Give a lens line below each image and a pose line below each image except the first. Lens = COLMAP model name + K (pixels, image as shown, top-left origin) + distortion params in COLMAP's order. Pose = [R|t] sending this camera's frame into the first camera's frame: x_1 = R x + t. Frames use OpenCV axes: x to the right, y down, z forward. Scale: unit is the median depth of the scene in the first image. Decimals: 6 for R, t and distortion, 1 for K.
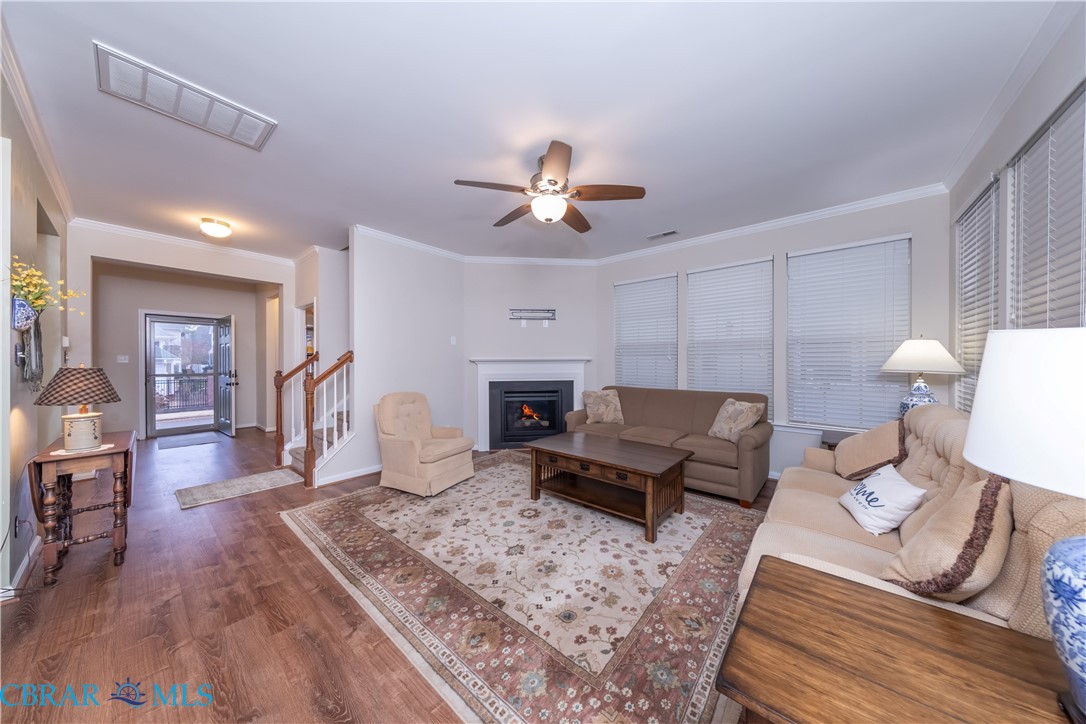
lens RADIAL K [[342.9, 0, 543.0], [0, 342.9, 362.0], [0, 0, 1]] dist [0.000733, -0.000015]
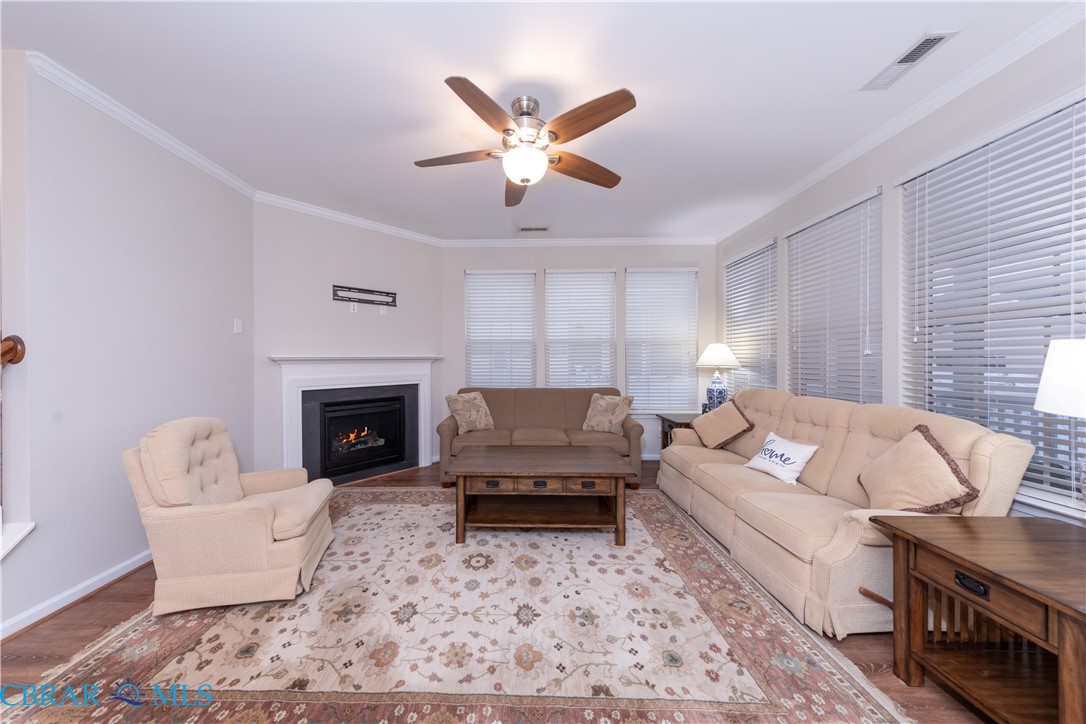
lens RADIAL K [[366.6, 0, 520.0], [0, 366.6, 361.7], [0, 0, 1]] dist [0.002172, -0.000028]
pose [[0.779169, -0.007725, 0.626766, -0.477255], [0.006104, 0.999970, 0.004737, -0.000804], [-0.626784, 0.000134, 0.779193, 0.320035]]
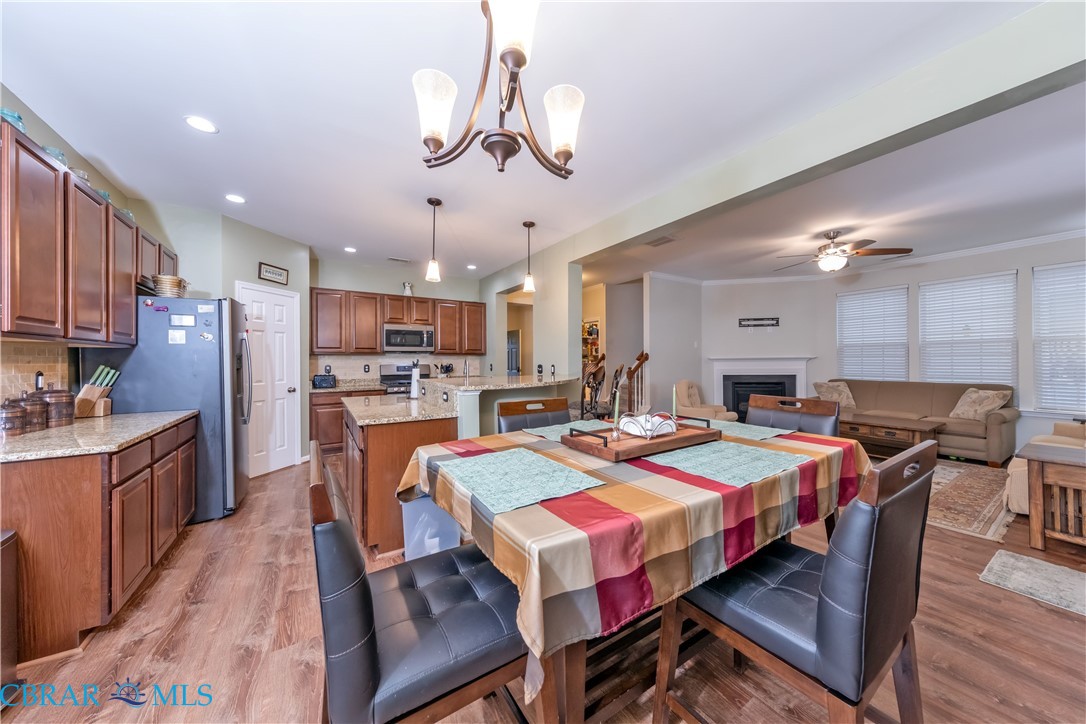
lens RADIAL K [[361.3, 0, 542.0], [0, 361.3, 359.8], [0, 0, 1]] dist [-0.000407, -0.000086]
pose [[0.953306, -0.007432, -0.301913, -0.698050], [0.006390, 0.999970, -0.004438, 0.000472], [0.301937, 0.002301, 0.953325, -0.918960]]
